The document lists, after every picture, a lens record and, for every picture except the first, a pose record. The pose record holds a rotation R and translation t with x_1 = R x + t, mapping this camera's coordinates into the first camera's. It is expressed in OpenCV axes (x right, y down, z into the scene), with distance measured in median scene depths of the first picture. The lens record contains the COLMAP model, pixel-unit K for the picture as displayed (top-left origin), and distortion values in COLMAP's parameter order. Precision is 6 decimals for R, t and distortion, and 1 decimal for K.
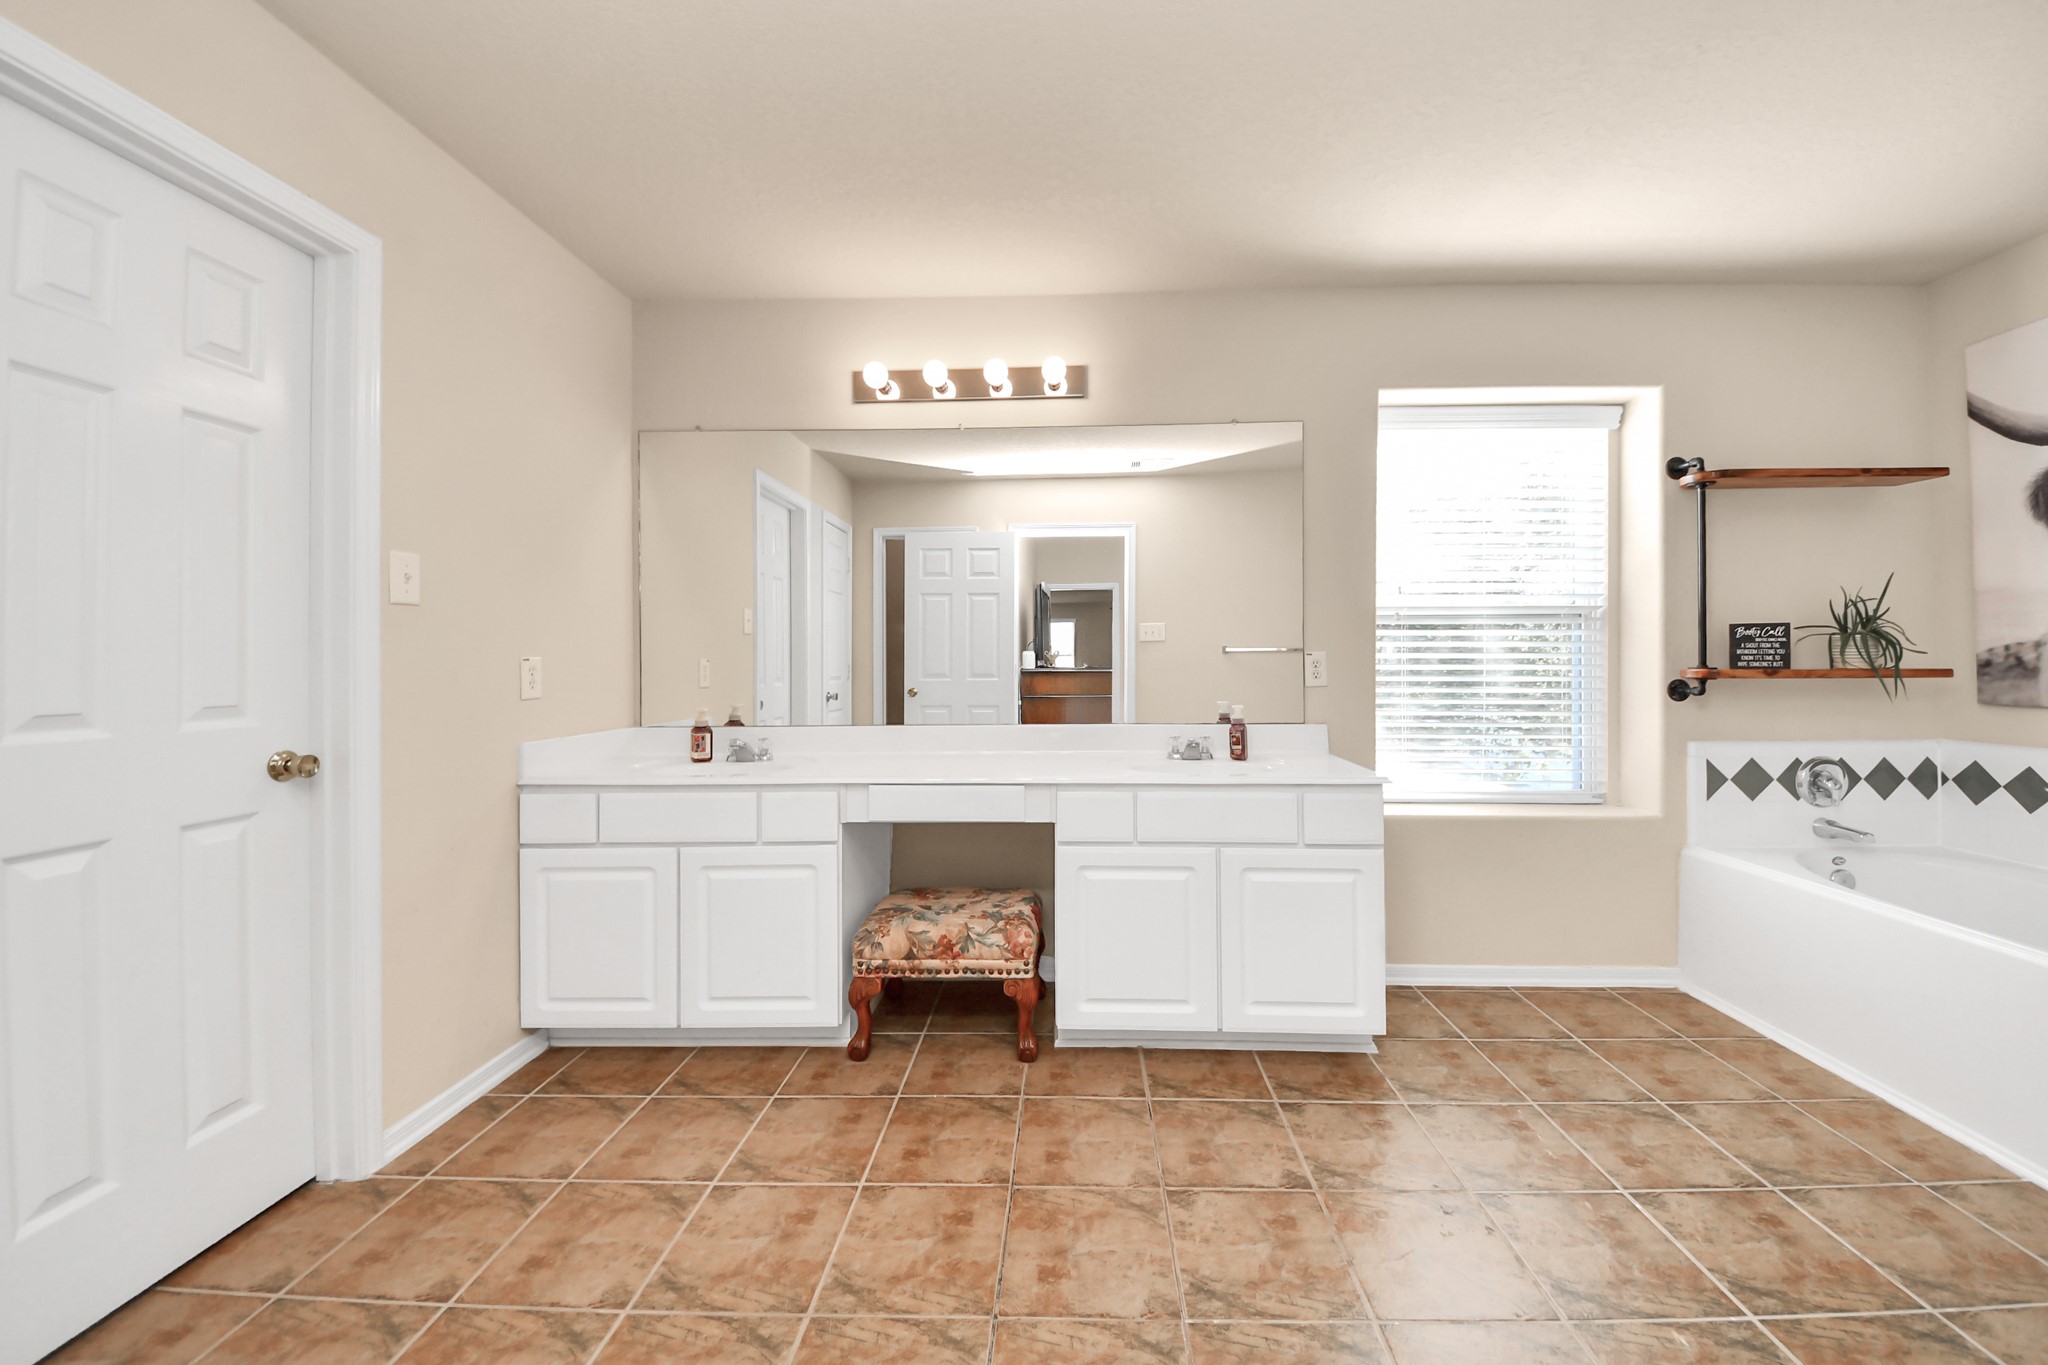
lens RADIAL K [[724.7, 0, 1024.0], [0, 724.7, 682.5], [0, 0, 1]] dist [0.031603, -0.019078]
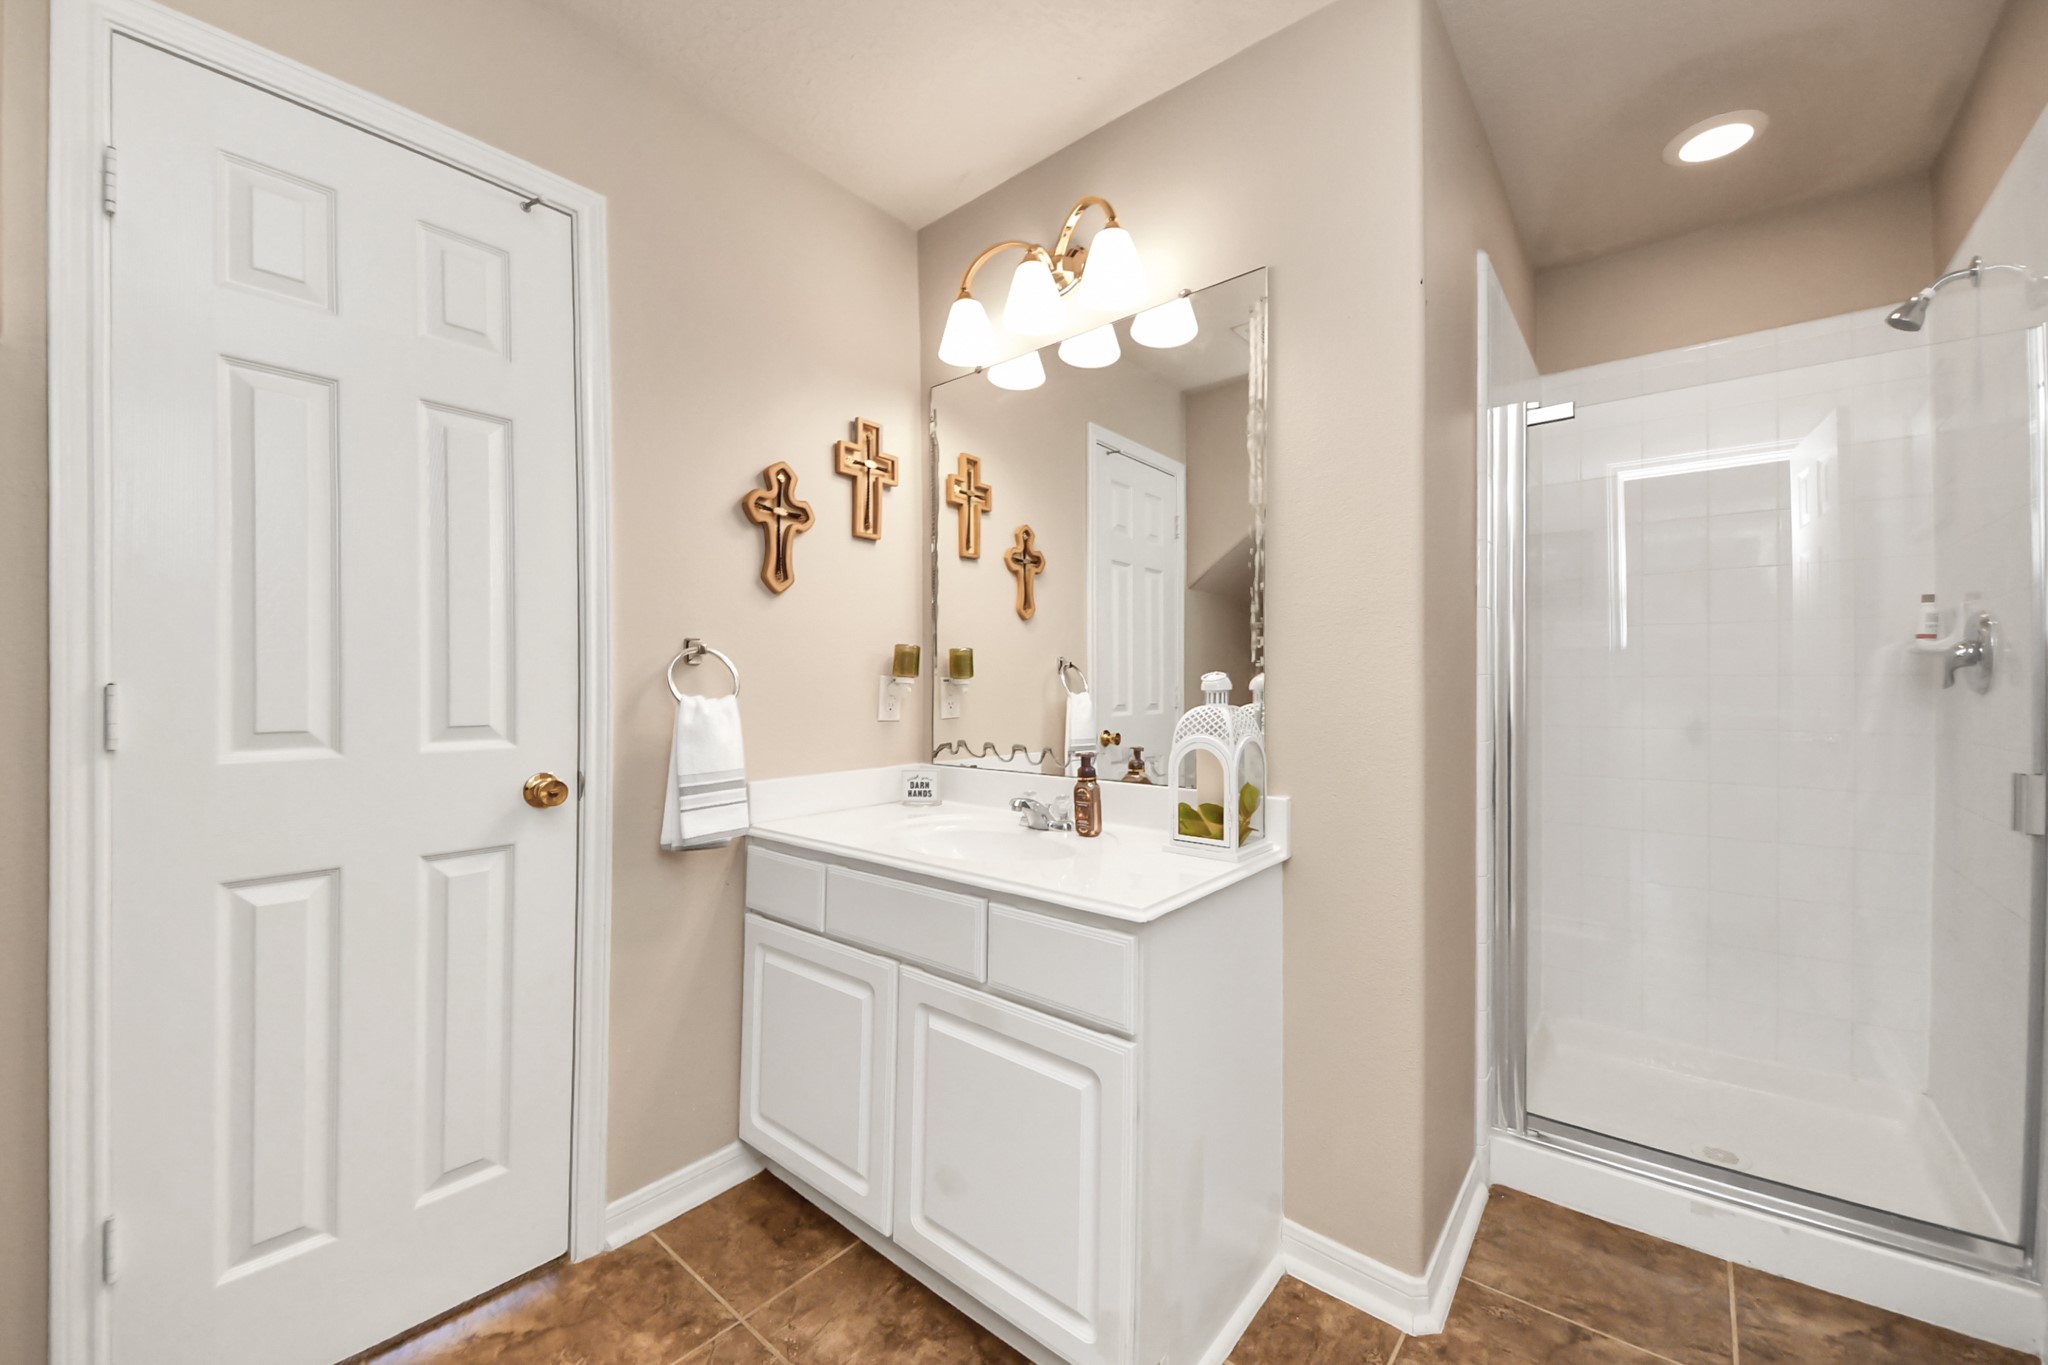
lens RADIAL K [[724.7, 0, 1024.0], [0, 724.7, 682.5], [0, 0, 1]] dist [0.031603, -0.019078]
pose [[0.800098, -0.015964, -0.599656, 0.034989], [0.000849, 0.999675, -0.025479, -0.002723], [0.599868, 0.019877, 0.799852, 0.619634]]
